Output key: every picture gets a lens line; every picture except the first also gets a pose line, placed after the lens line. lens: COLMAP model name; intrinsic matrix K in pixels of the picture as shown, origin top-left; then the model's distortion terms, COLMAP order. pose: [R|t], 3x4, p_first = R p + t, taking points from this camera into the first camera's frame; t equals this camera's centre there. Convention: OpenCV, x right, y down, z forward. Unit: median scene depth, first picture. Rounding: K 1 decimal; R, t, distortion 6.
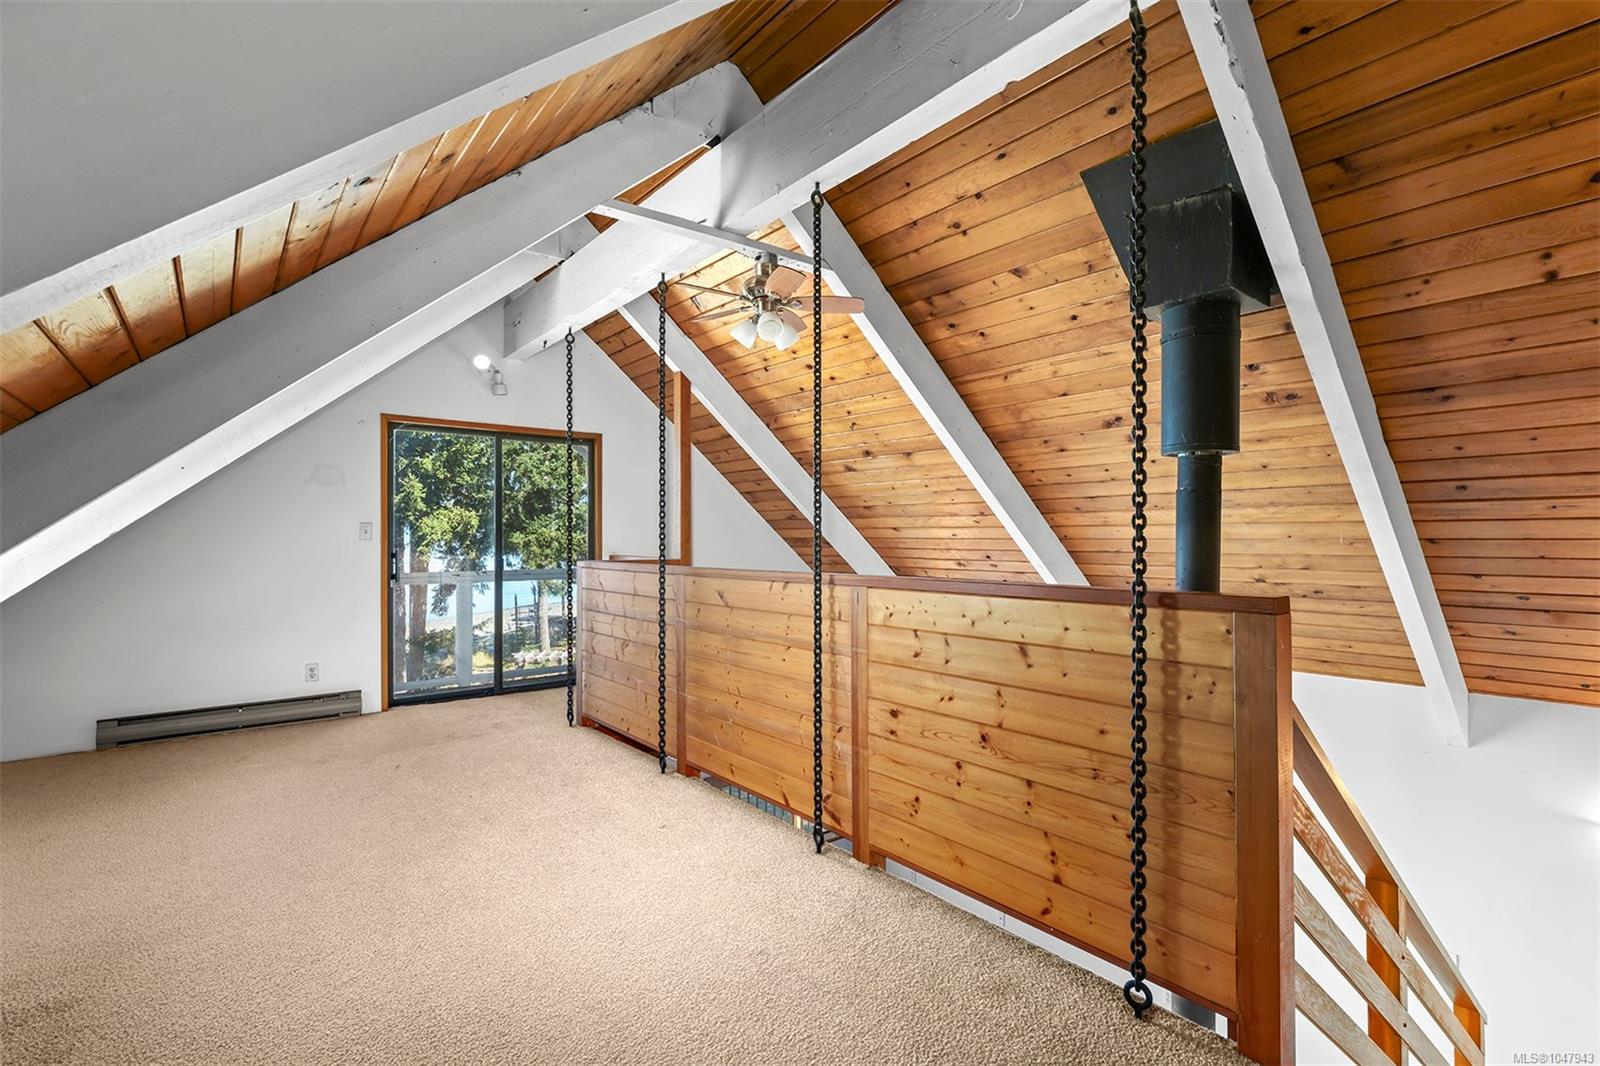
lens RADIAL K [[738.7, 0, 774.8], [0, 738.7, 528.0], [0, 0, 1]] dist [0.000629, 0.000073]
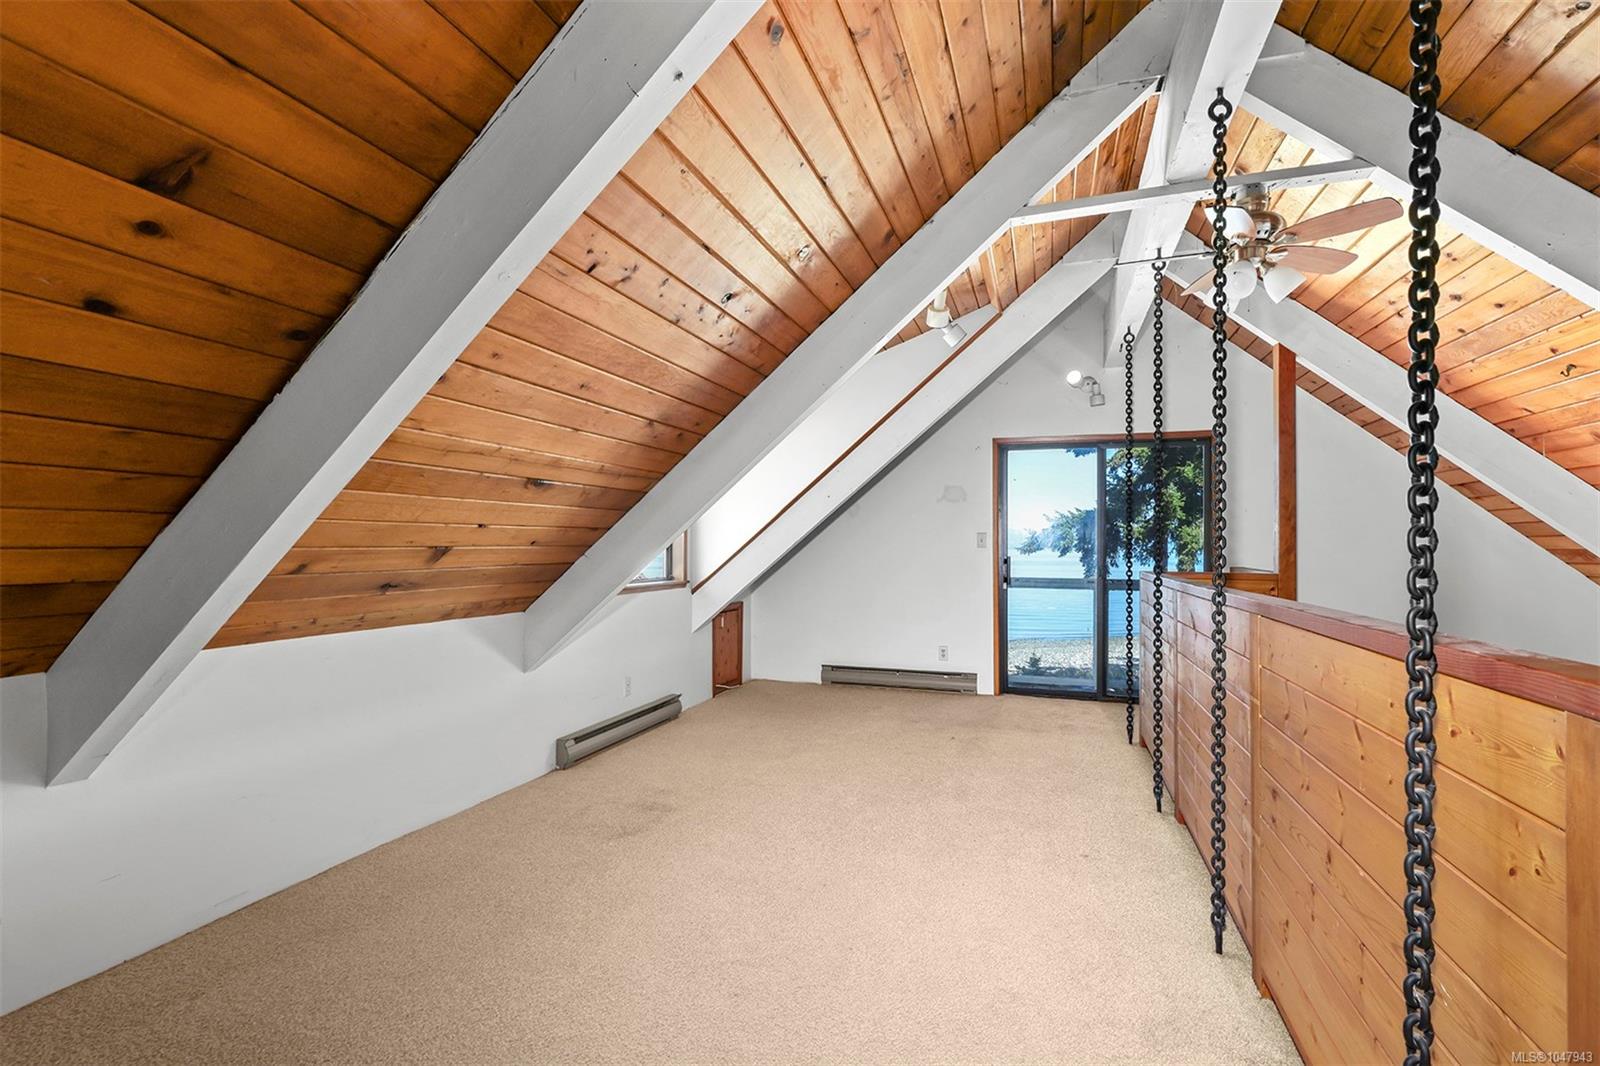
lens RADIAL K [[725.2, 0, 804.4], [0, 725.2, 543.7], [0, 0, 1]] dist [0.002277, 0.000018]
pose [[0.559898, 0.002433, -0.828558, 0.255606], [0.005461, 0.999963, 0.006627, 0.000896], [0.828543, -0.008235, 0.559864, 0.121844]]
